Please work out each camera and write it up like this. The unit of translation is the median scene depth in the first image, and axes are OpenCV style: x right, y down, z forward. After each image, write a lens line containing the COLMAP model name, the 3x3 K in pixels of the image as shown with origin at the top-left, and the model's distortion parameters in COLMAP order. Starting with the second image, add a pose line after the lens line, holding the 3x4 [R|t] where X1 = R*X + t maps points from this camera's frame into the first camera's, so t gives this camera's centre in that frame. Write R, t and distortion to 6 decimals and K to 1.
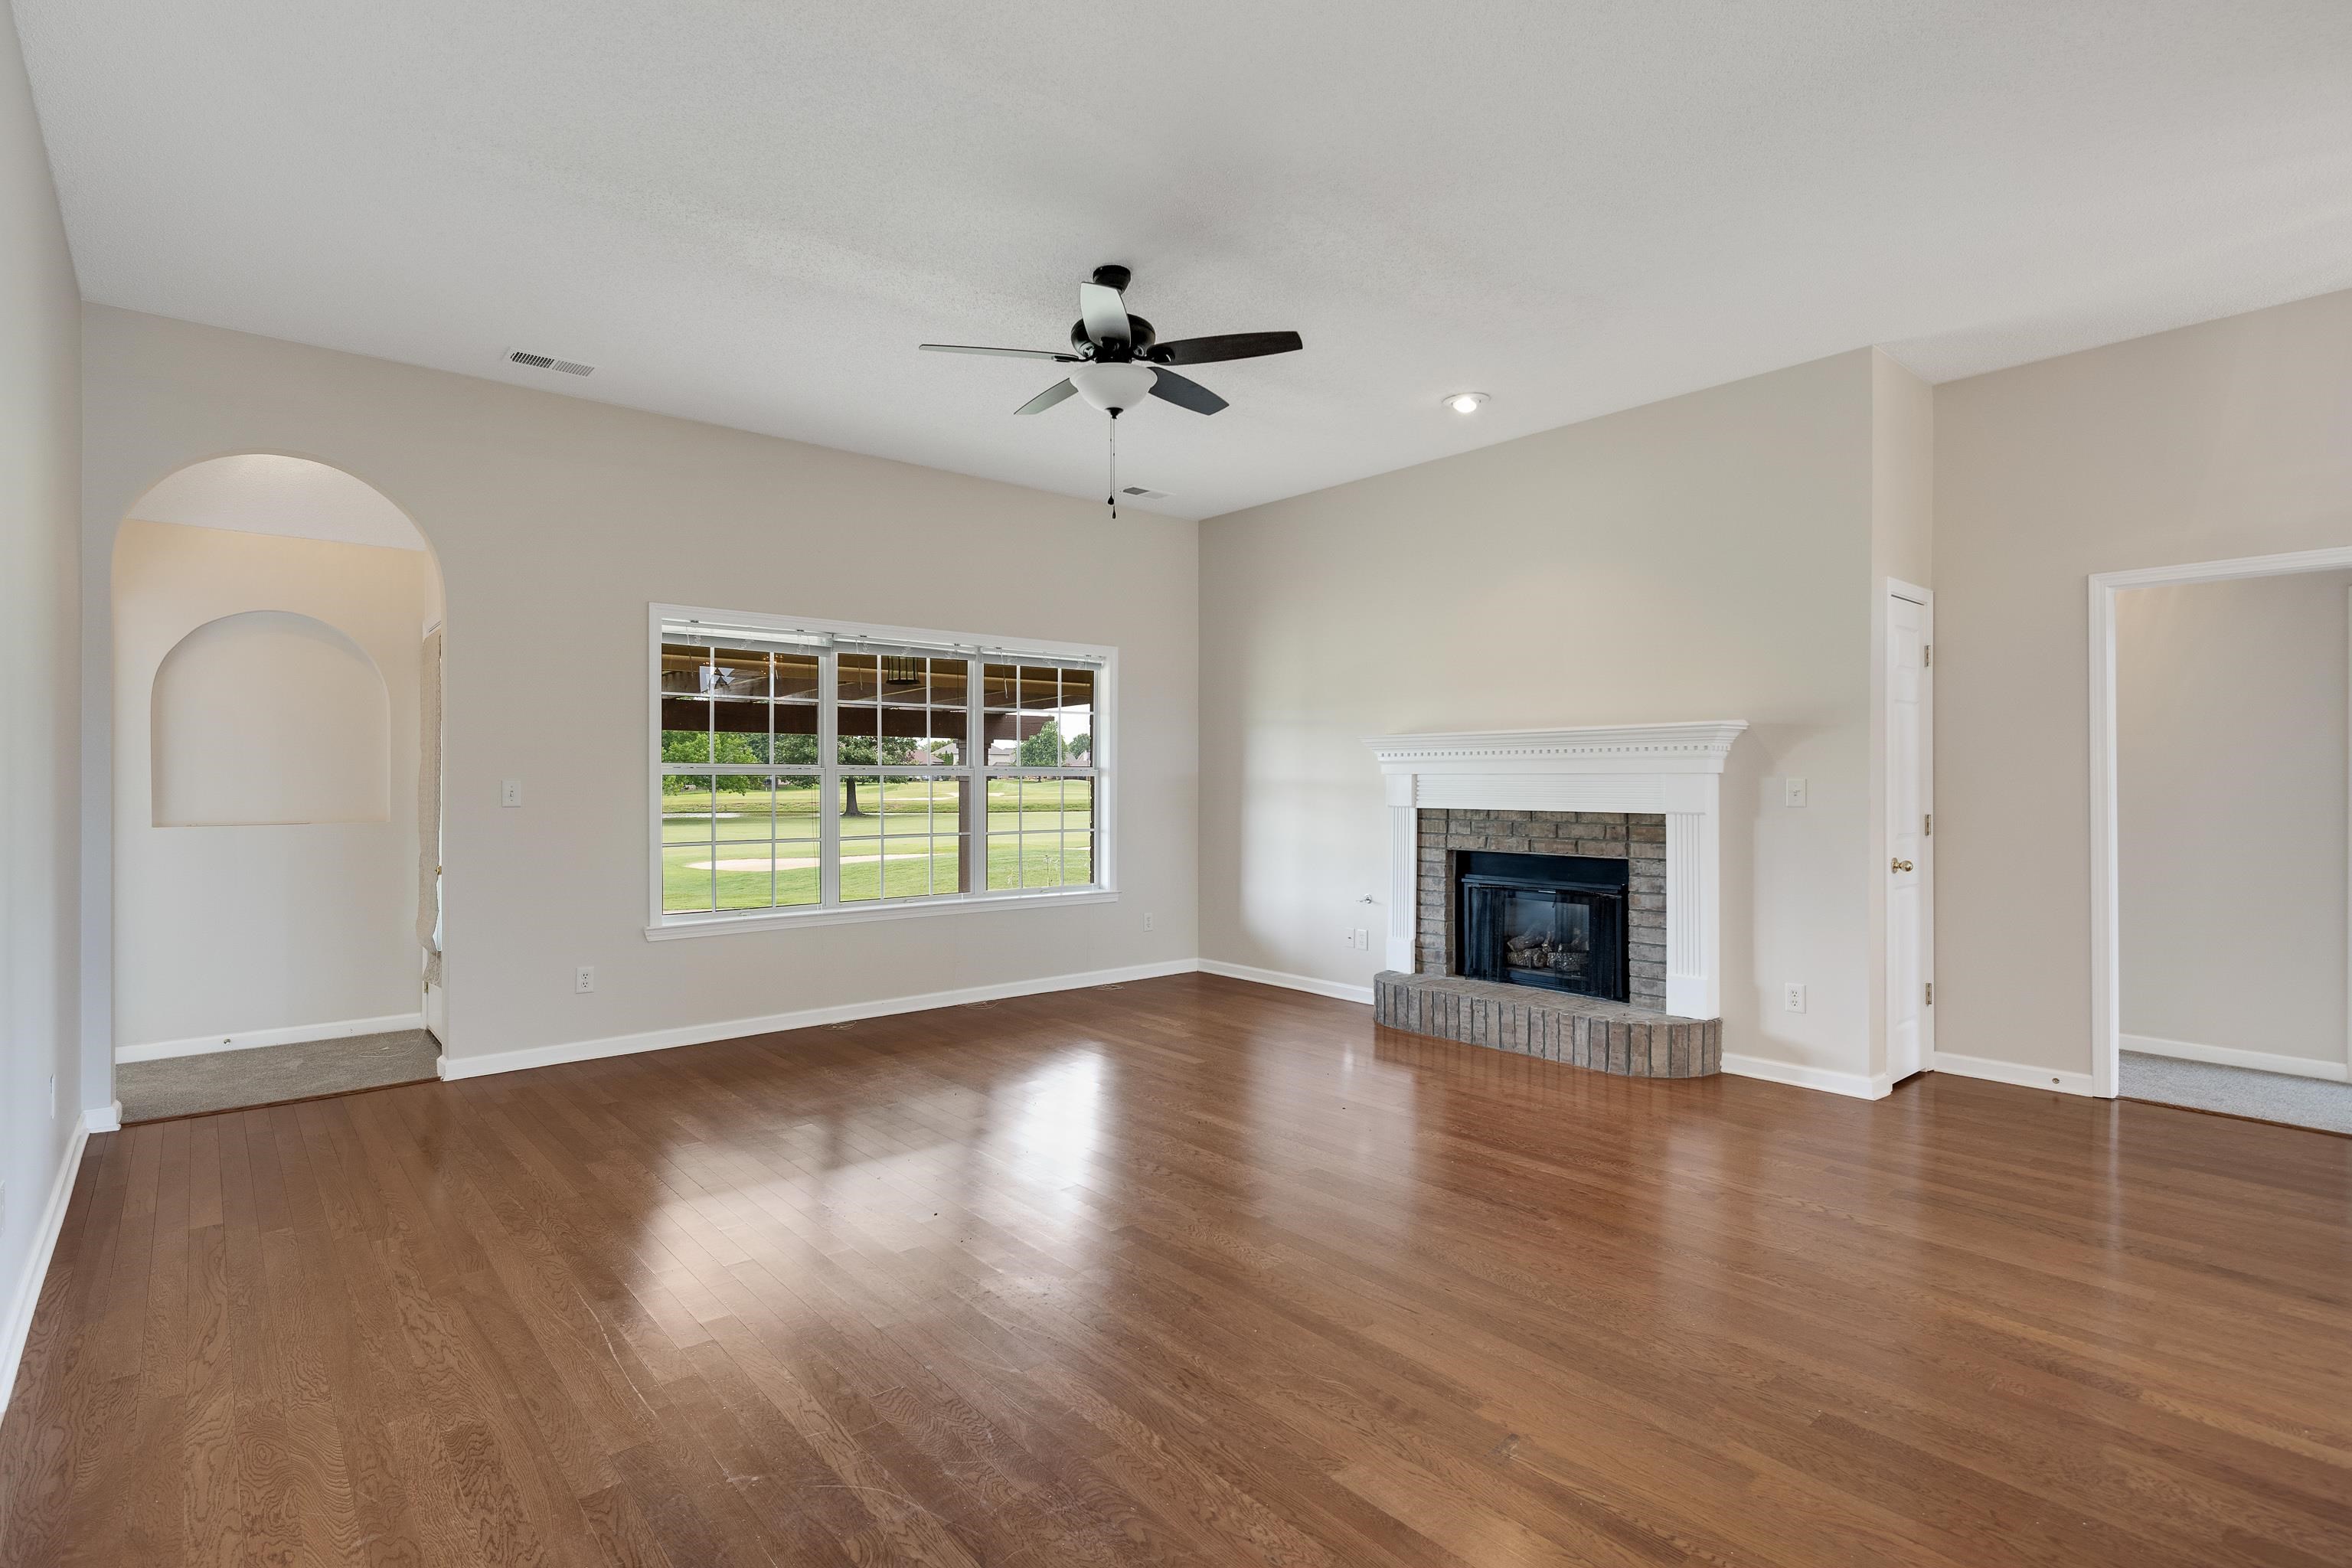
lens RADIAL K [[1144.7, 0, 1170.9], [0, 1144.7, 777.4], [0, 0, 1]] dist [0.005369, 0.000244]
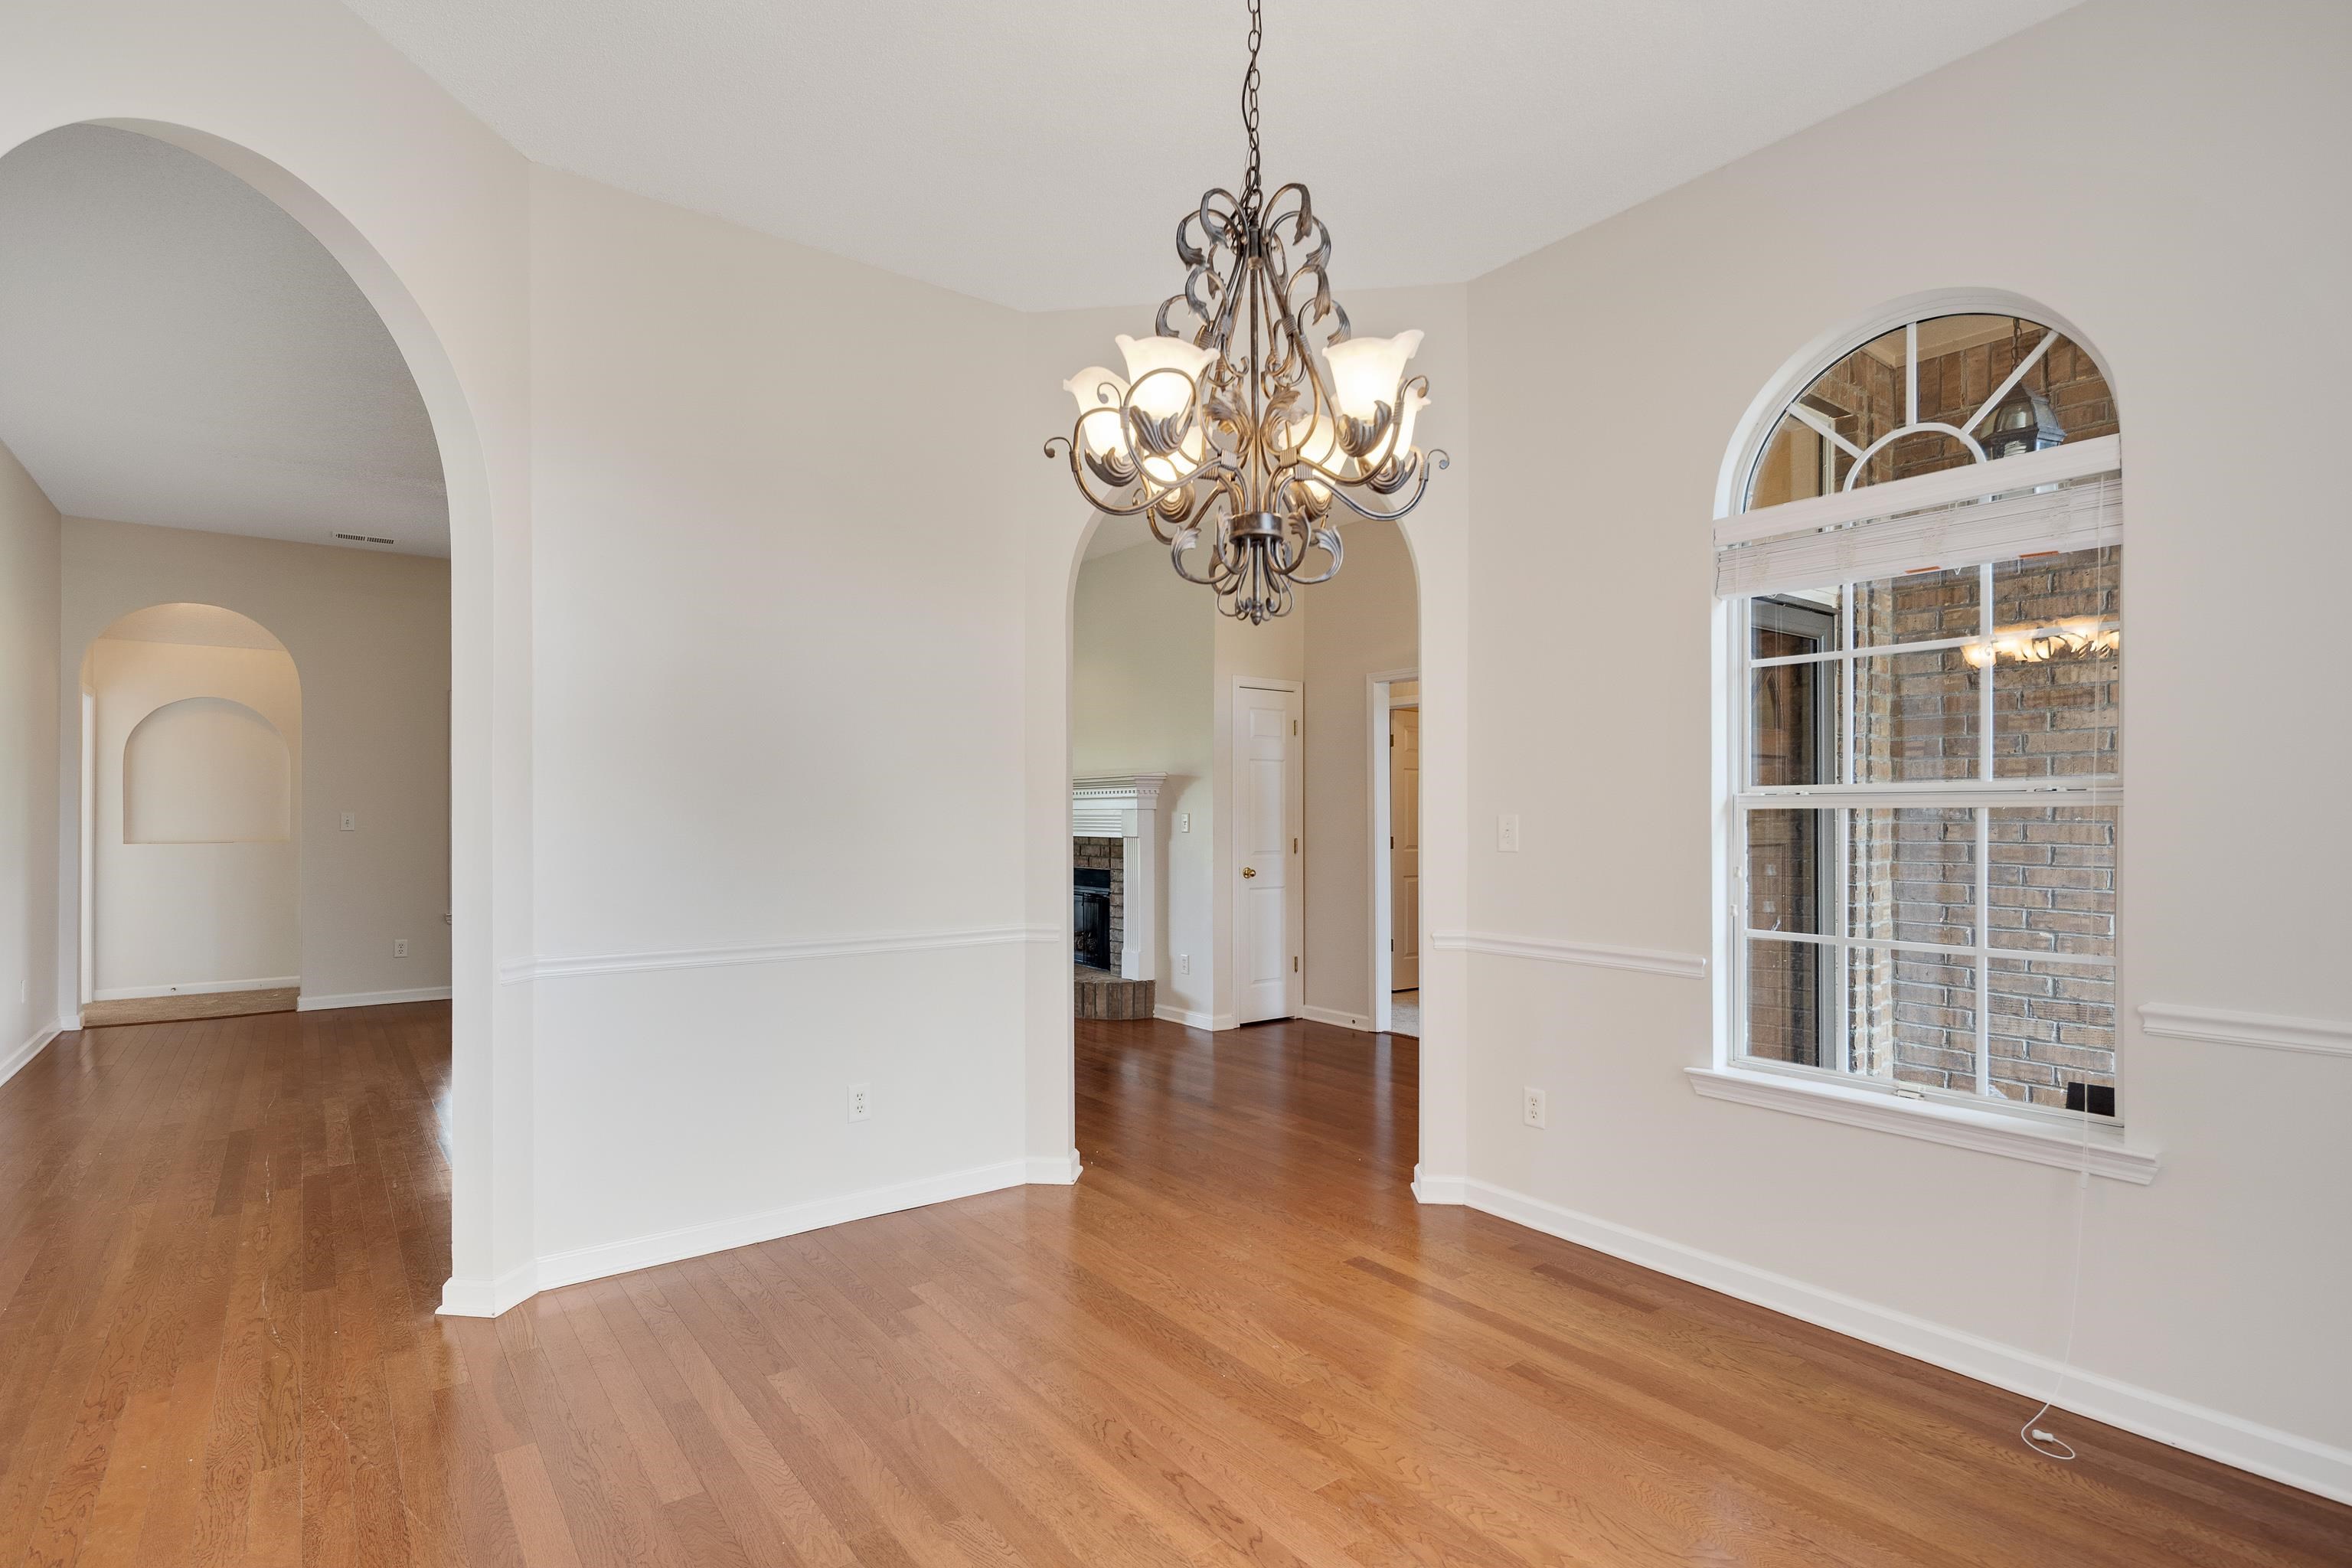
lens RADIAL K [[1144.7, 0, 1177.0], [0, 1144.7, 806.0], [0, 0, 1]] dist [0.005369, 0.000244]
pose [[0.998438, 0.001023, -0.055870, 0.589030], [-0.000902, 0.999997, 0.002204, -0.011737], [0.055872, -0.002150, 0.998436, -0.435501]]
